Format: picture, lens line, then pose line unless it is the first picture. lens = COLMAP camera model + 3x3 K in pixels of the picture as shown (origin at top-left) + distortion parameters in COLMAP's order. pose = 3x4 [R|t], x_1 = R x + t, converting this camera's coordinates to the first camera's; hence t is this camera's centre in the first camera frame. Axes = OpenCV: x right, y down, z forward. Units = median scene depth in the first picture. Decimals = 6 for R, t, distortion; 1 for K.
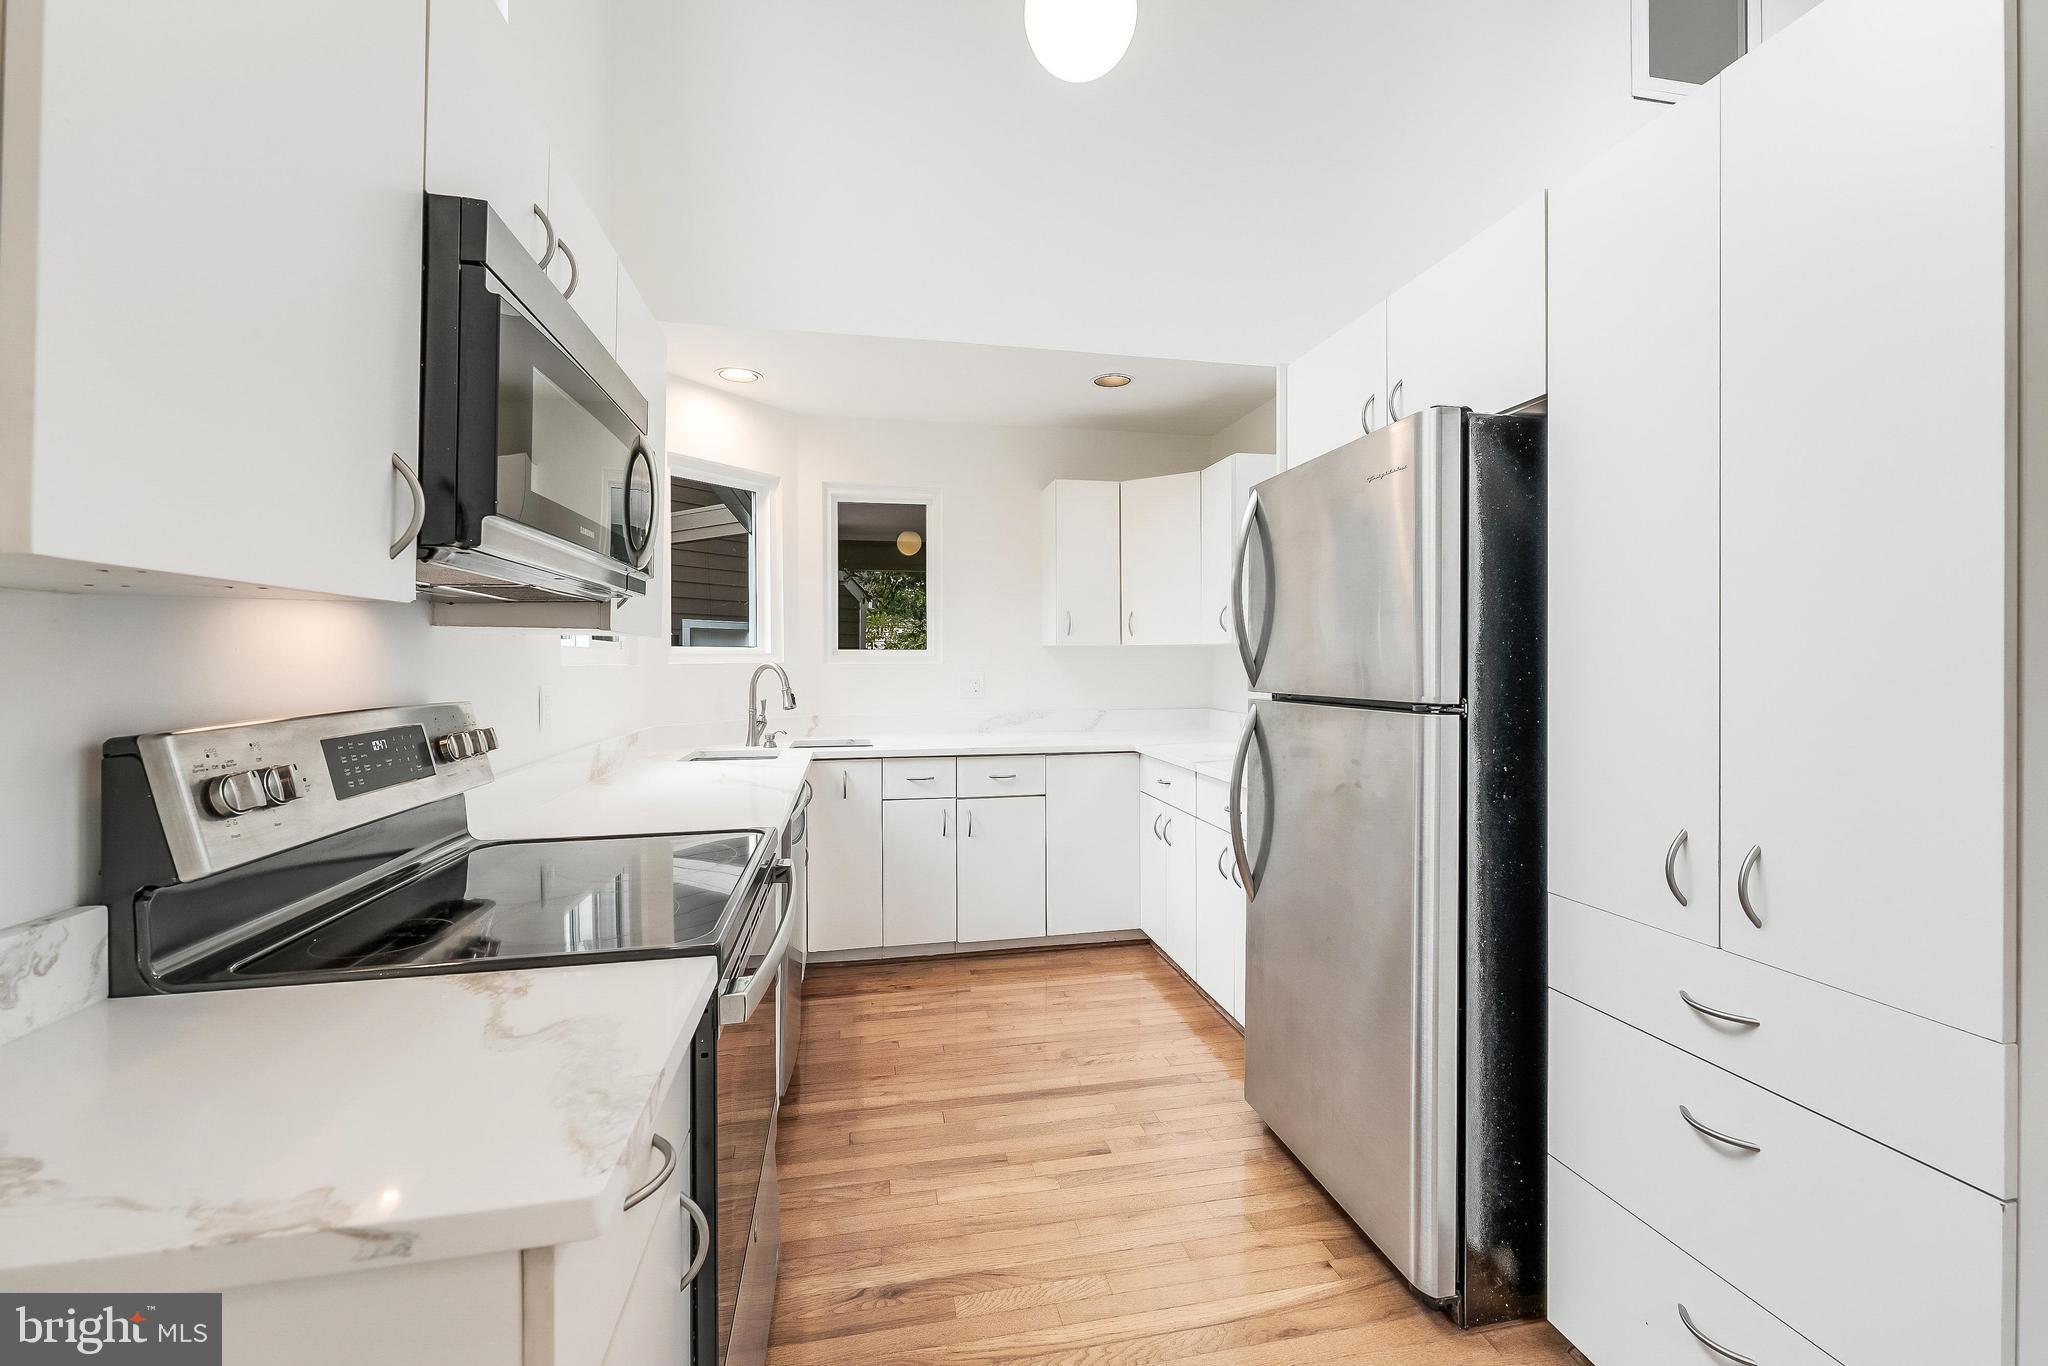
lens RADIAL K [[831.6, 0, 1027.1], [0, 831.6, 664.2], [0, 0, 1]] dist [0.001282, -0.000019]
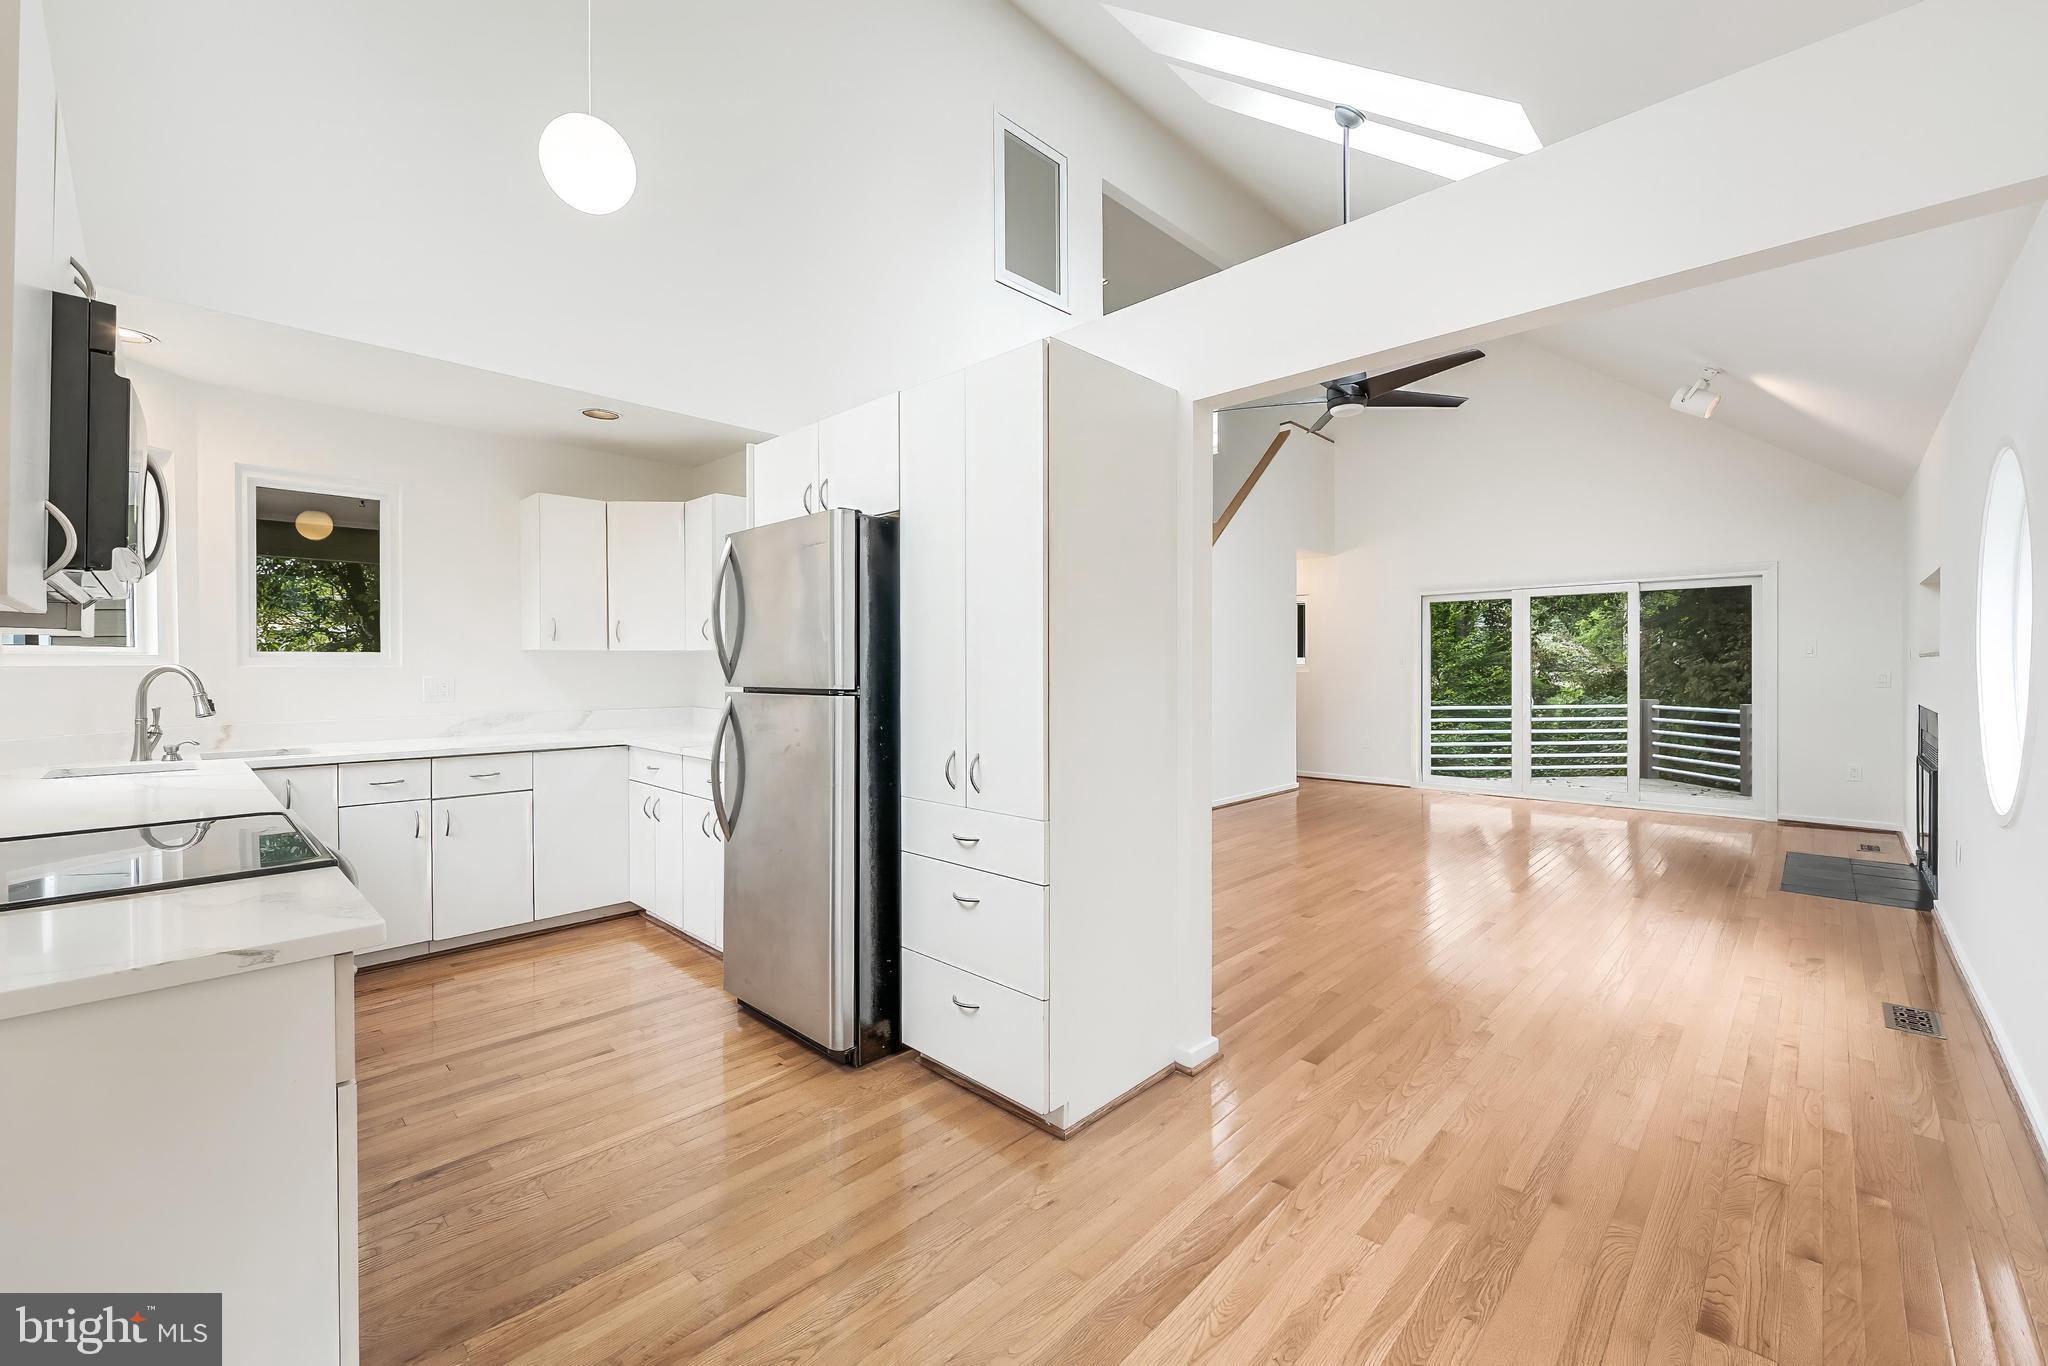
lens RADIAL K [[827.3, 0, 1028.0], [0, 827.3, 675.4], [0, 0, 1]] dist [0.000283, 0.000155]
pose [[0.822763, -0.004672, 0.568366, -0.092570], [0.001216, 0.999978, 0.006460, 0.006932], [-0.568383, -0.004624, 0.822751, -0.383614]]
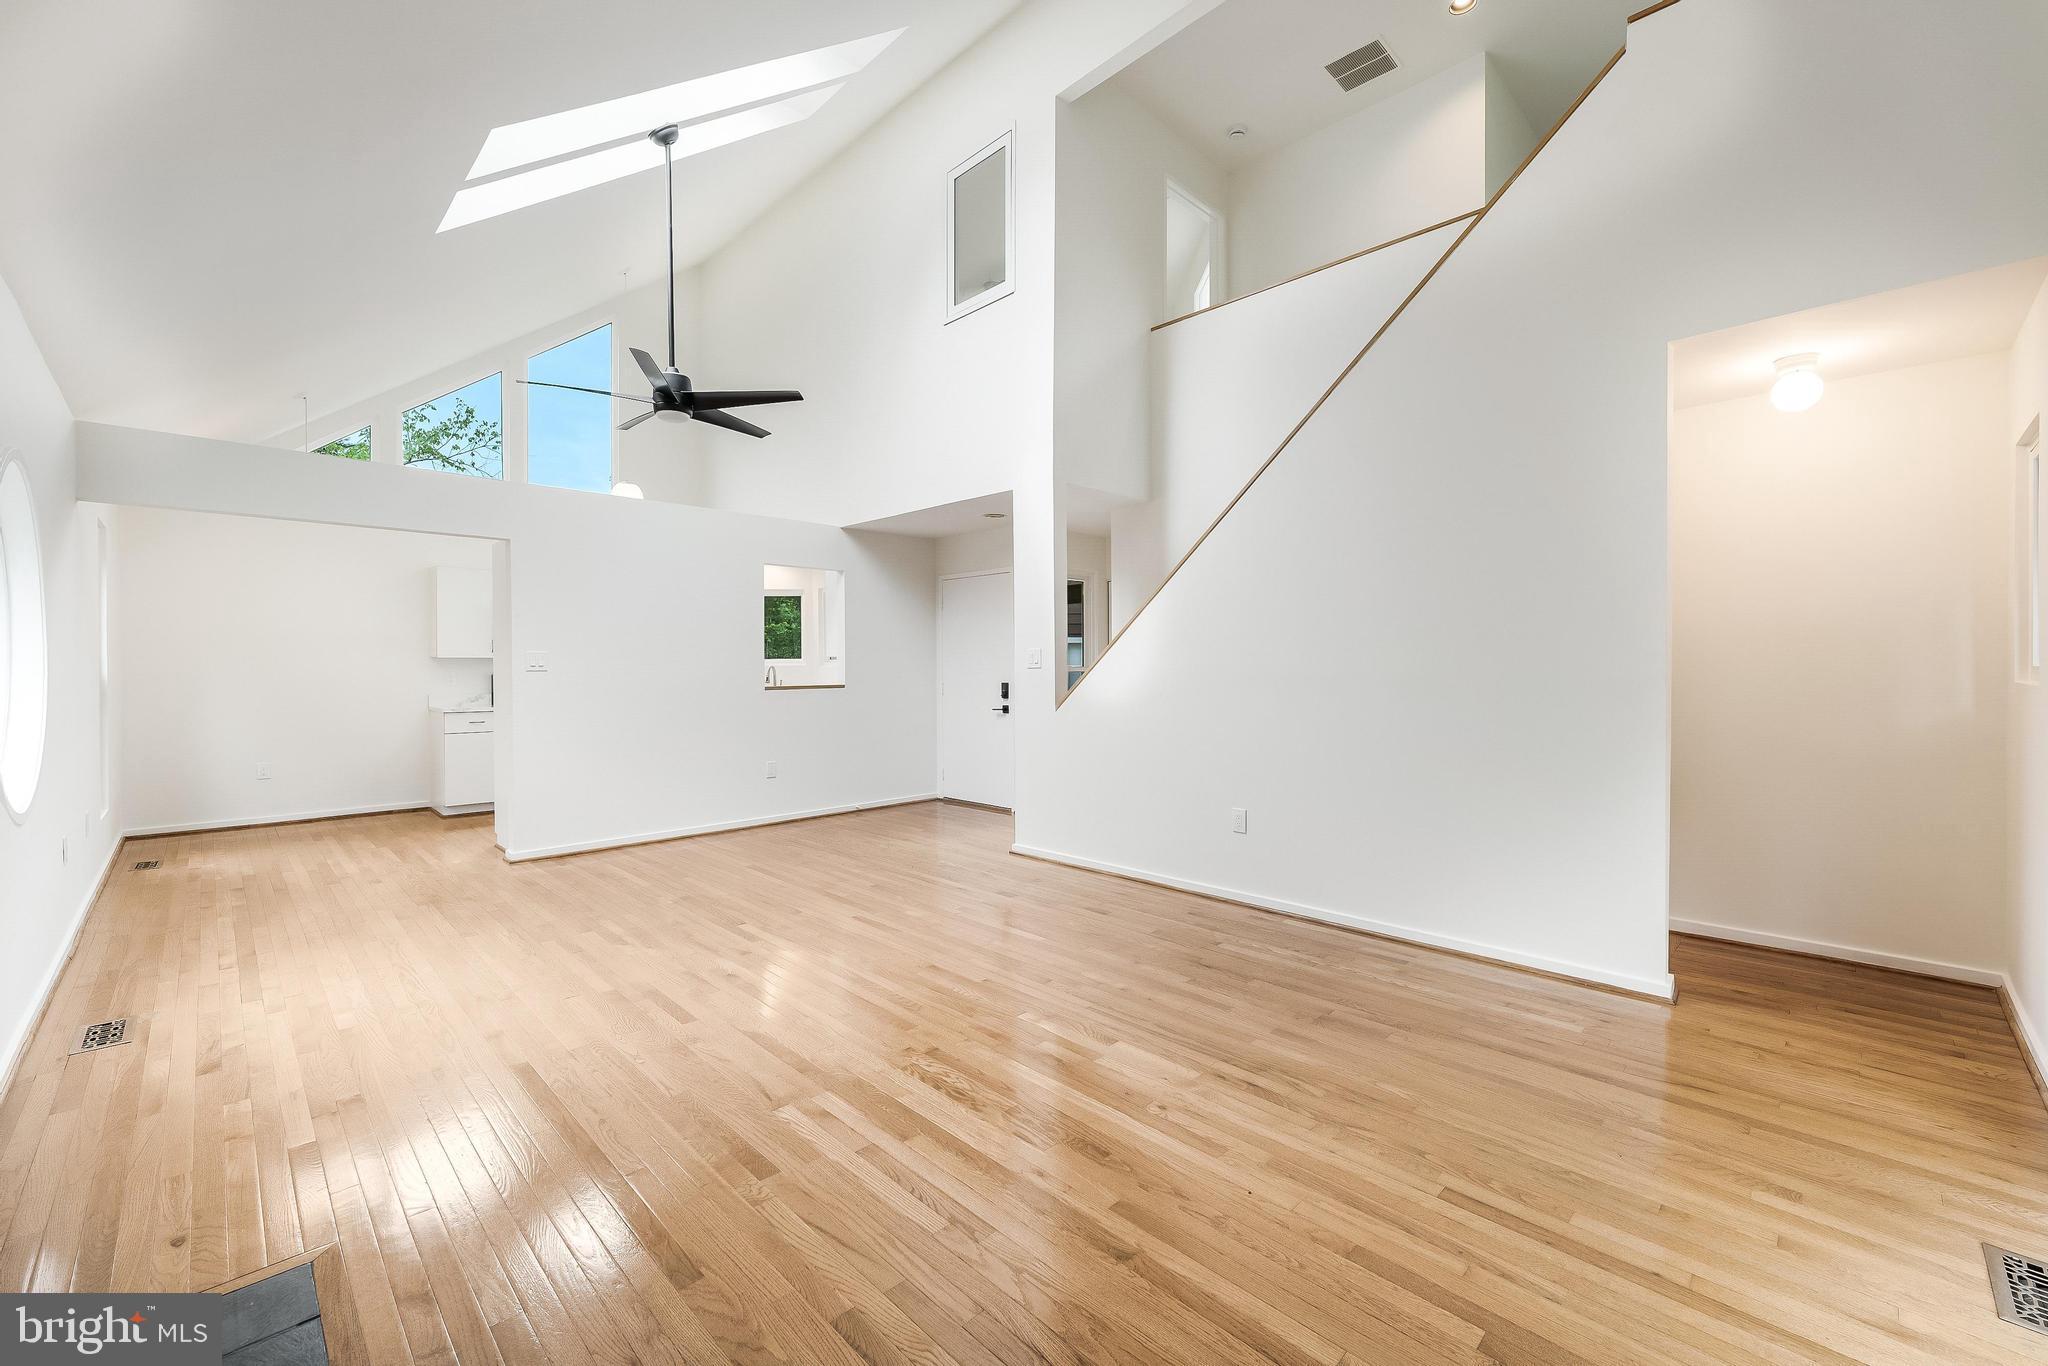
lens RADIAL K [[827.3, 0, 1028.0], [0, 827.3, 675.4], [0, 0, 1]] dist [0.000283, 0.000155]
pose [[0.551358, 0.010716, -0.834200, 3.591703], [-0.002951, 0.999936, 0.010895, -0.003301], [0.834263, -0.003545, 0.551355, 0.370856]]
